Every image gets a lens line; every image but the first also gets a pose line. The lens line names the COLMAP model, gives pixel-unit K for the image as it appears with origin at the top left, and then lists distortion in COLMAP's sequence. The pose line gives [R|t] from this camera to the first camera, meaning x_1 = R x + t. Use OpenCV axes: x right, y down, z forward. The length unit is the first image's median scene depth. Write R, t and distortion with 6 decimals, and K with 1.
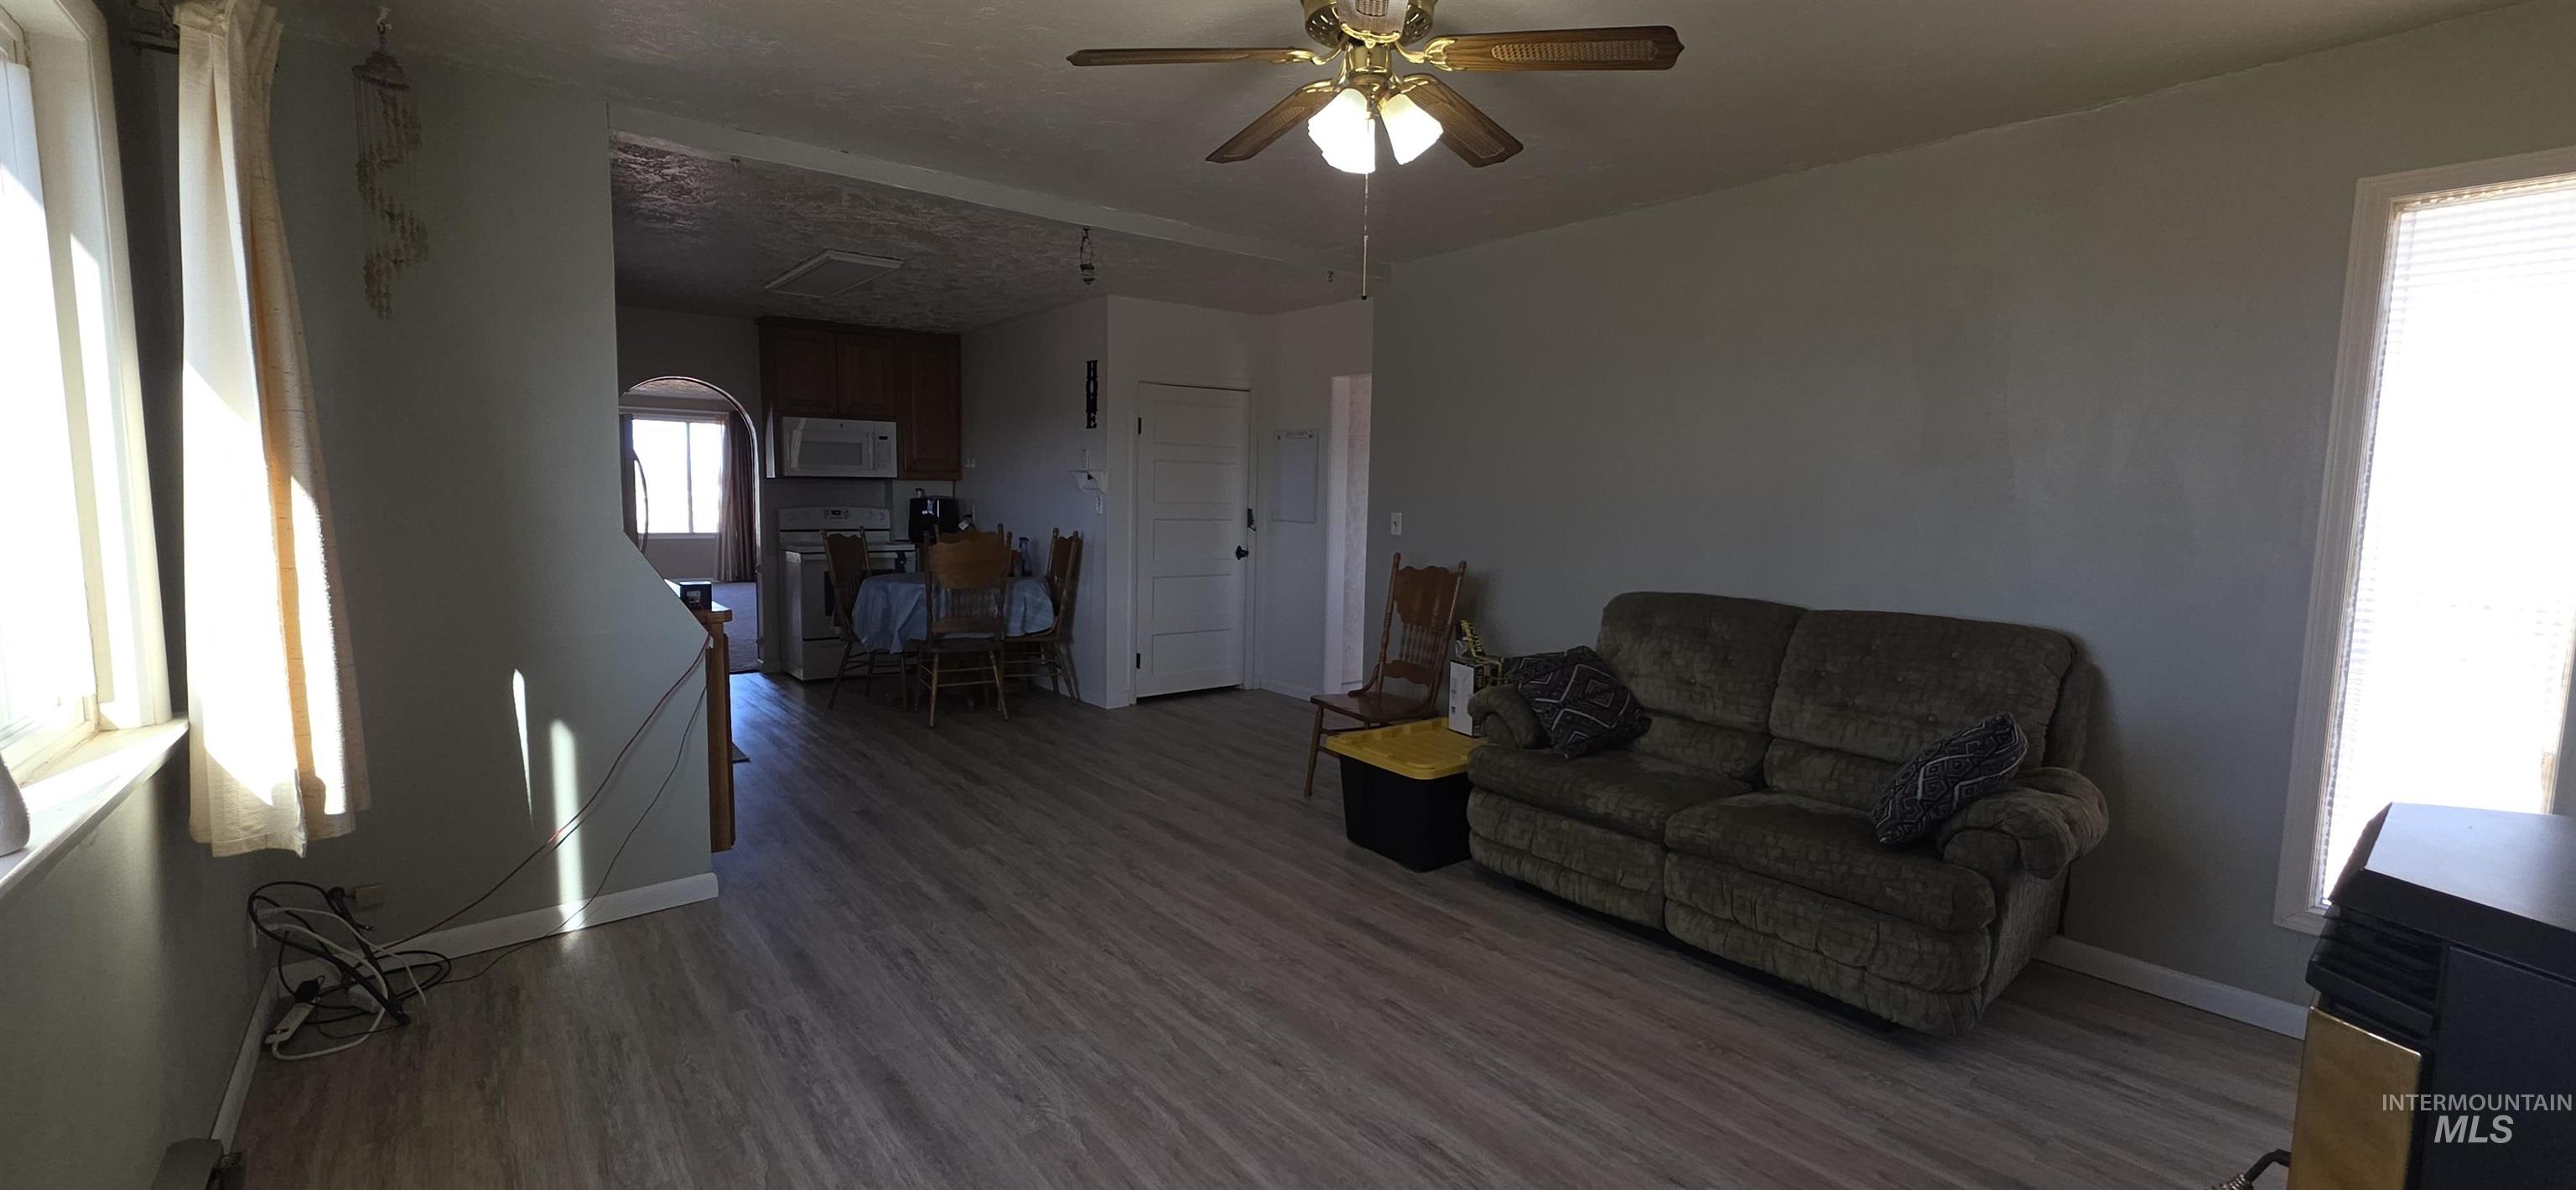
lens RADIAL K [[1014.4, 0, 1290.1], [0, 1014.4, 590.2], [0, 0, 1]] dist [-0.000440, -0.000044]
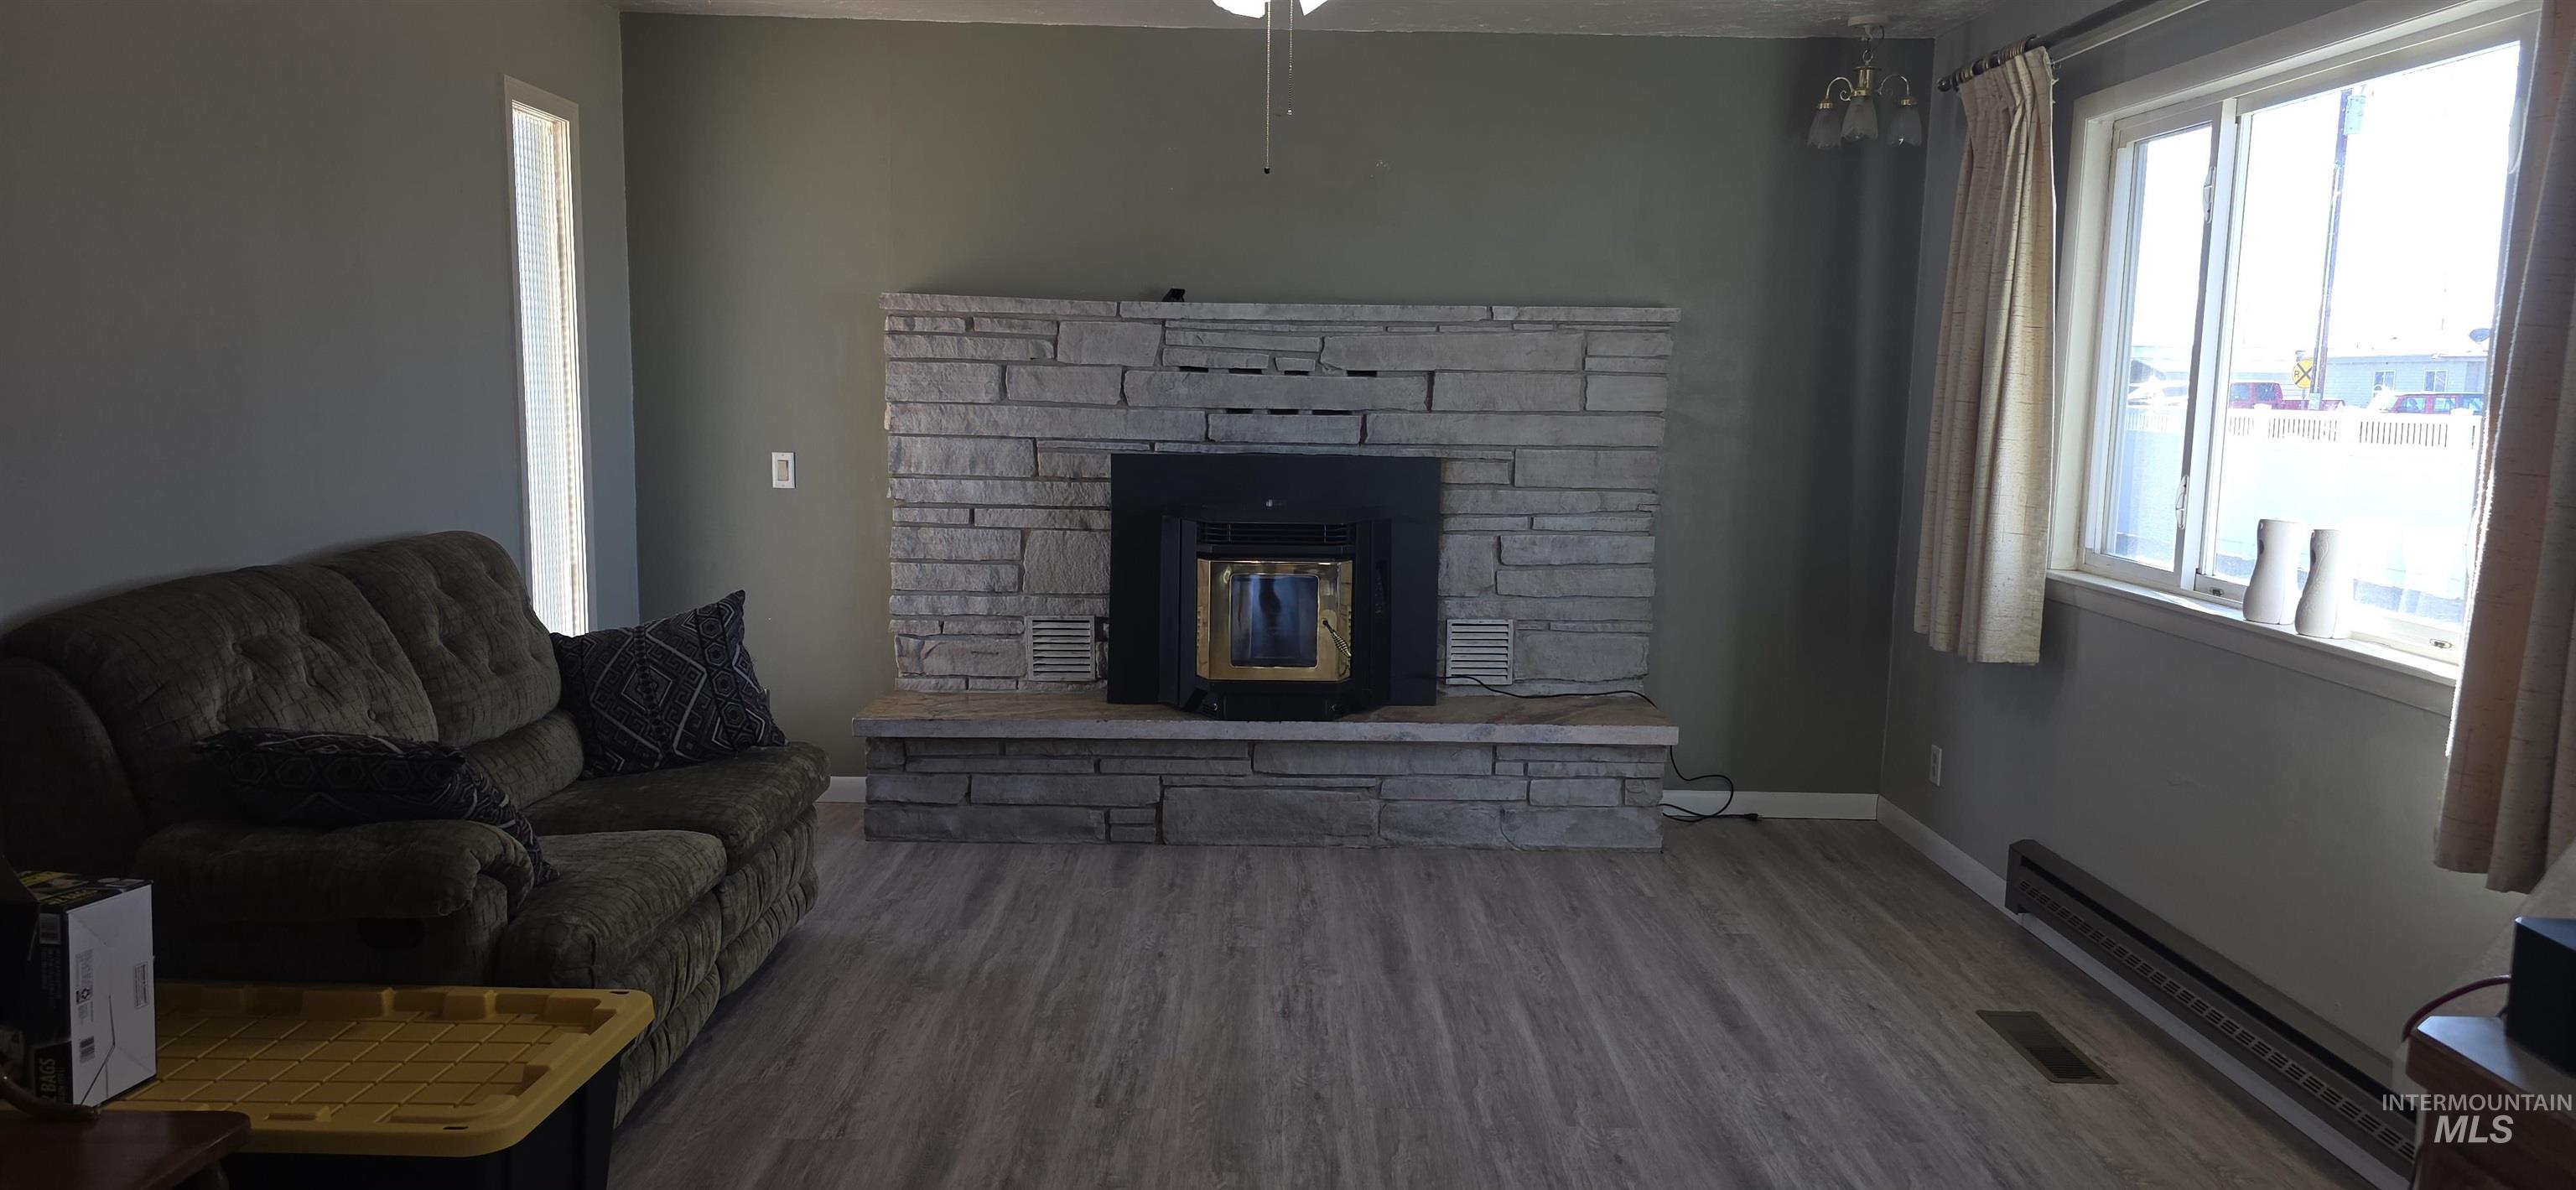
lens RADIAL K [[1737.8, 0, 1290.6], [0, 1737.8, 616.4], [0, 0, 1]] dist [0.003770, -0.004662]
pose [[-0.775713, -0.110139, 0.621401, -0.720787], [0.039336, 0.974300, 0.221792, -0.193755], [-0.629859, 0.196490, -0.751445, 1.742297]]
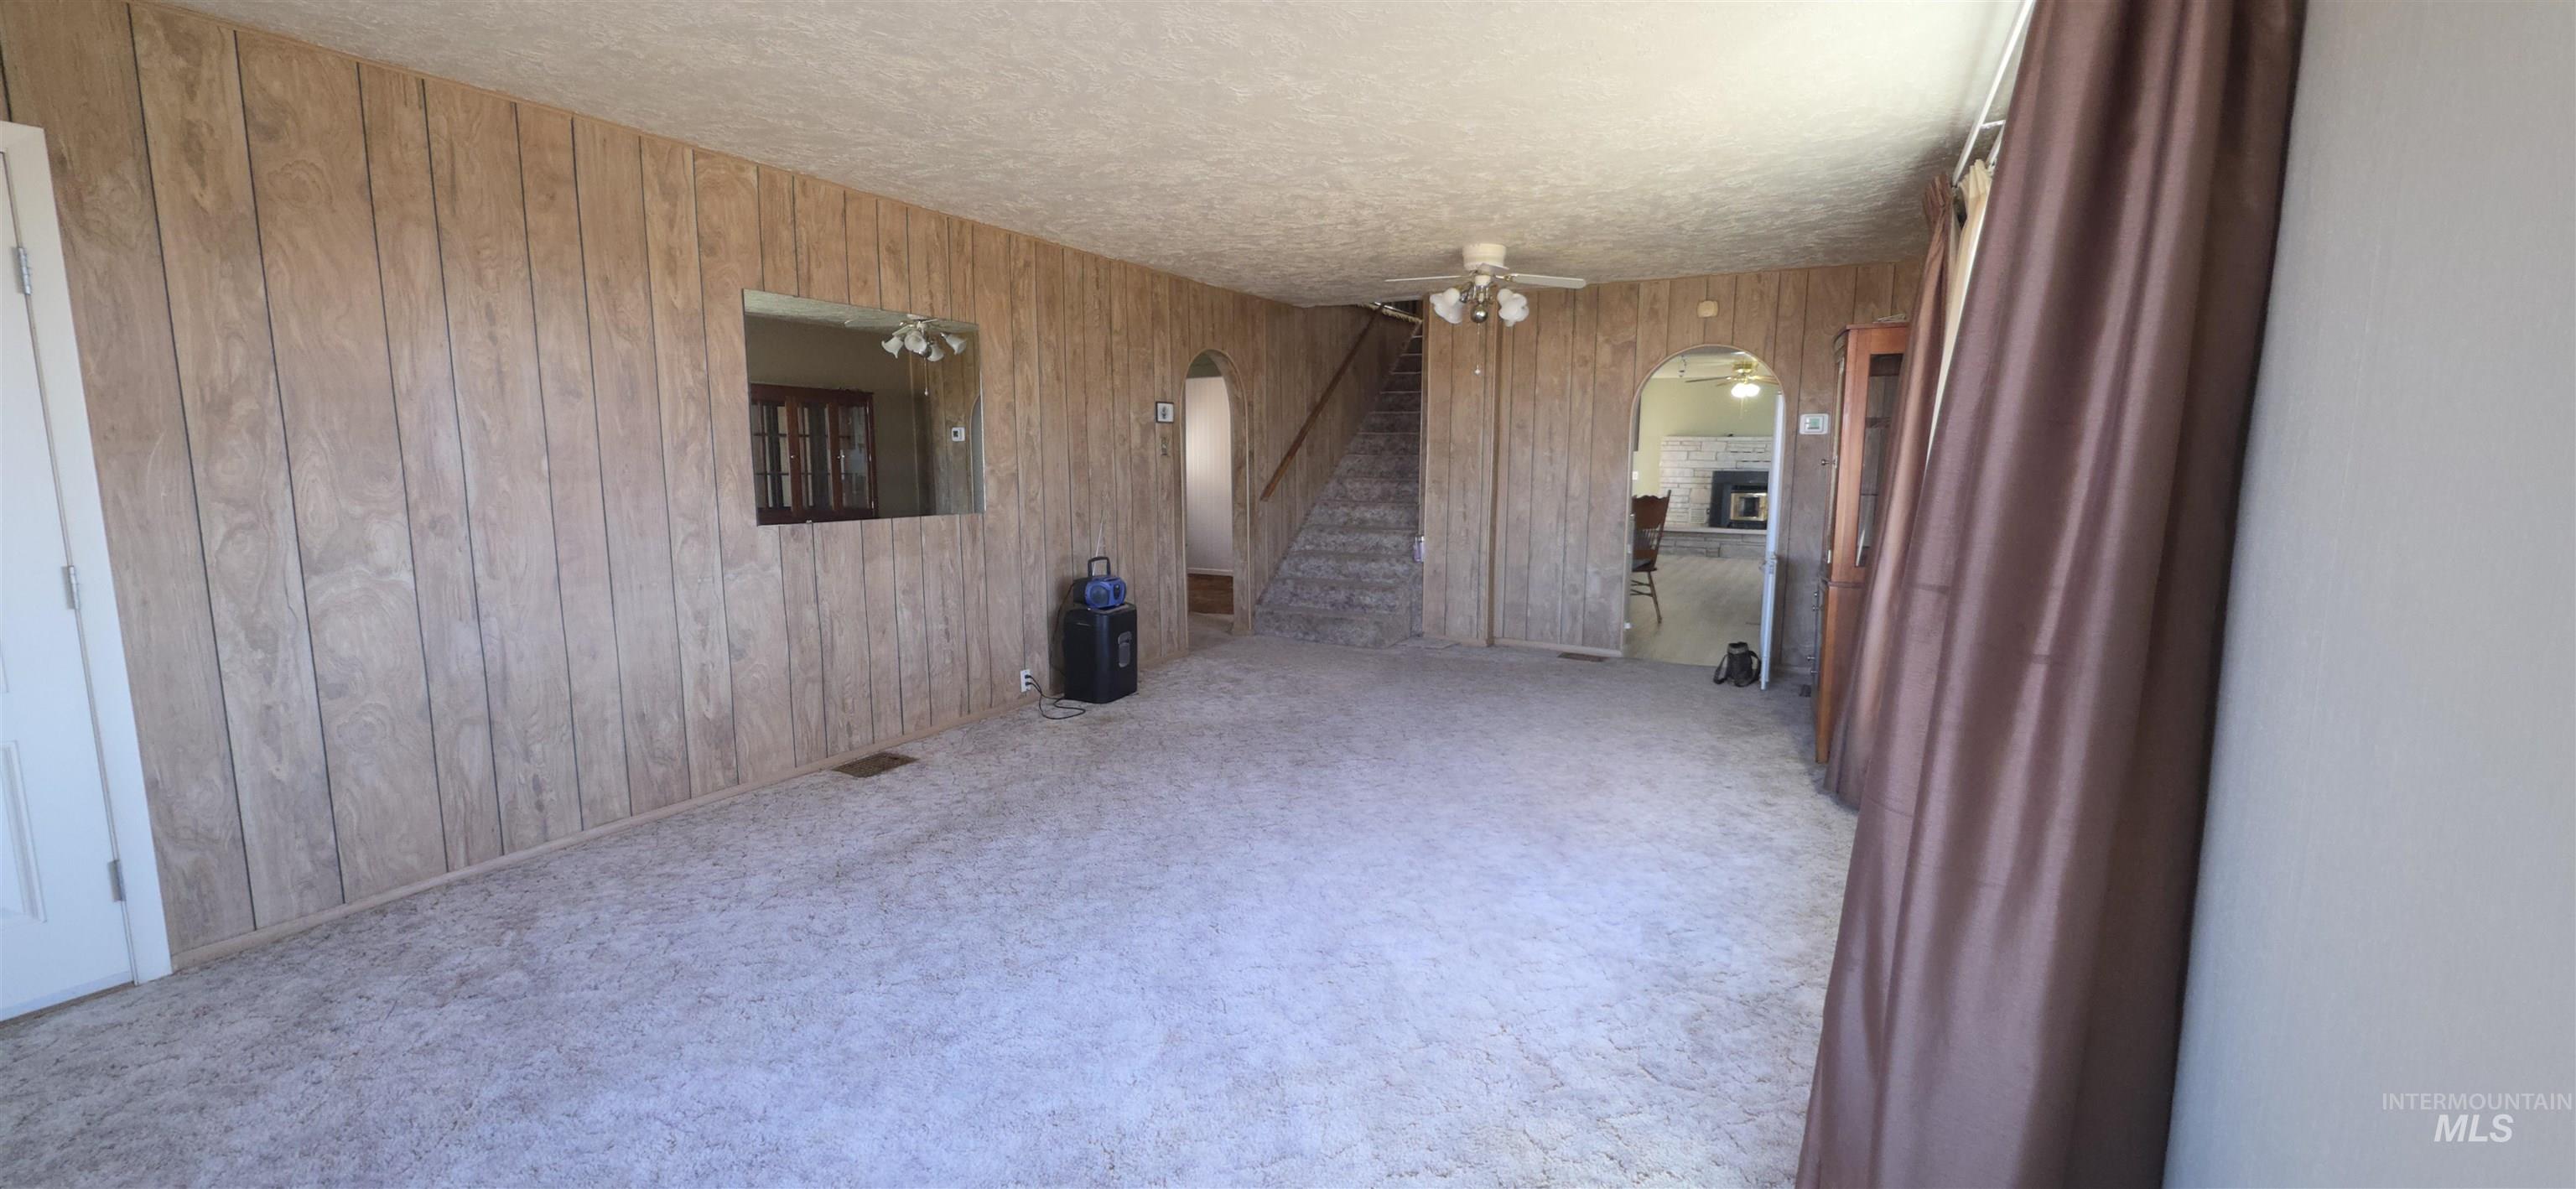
lens RADIAL K [[1014.4, 0, 1275.9], [0, 1014.4, 596.6], [0, 0, 1]] dist [-0.000440, -0.000044]
pose [[-0.356079, -0.145007, 0.923136, -3.295660], [0.085047, 0.978758, 0.186549, -0.462475], [-0.930578, 0.144937, -0.336183, 4.169216]]
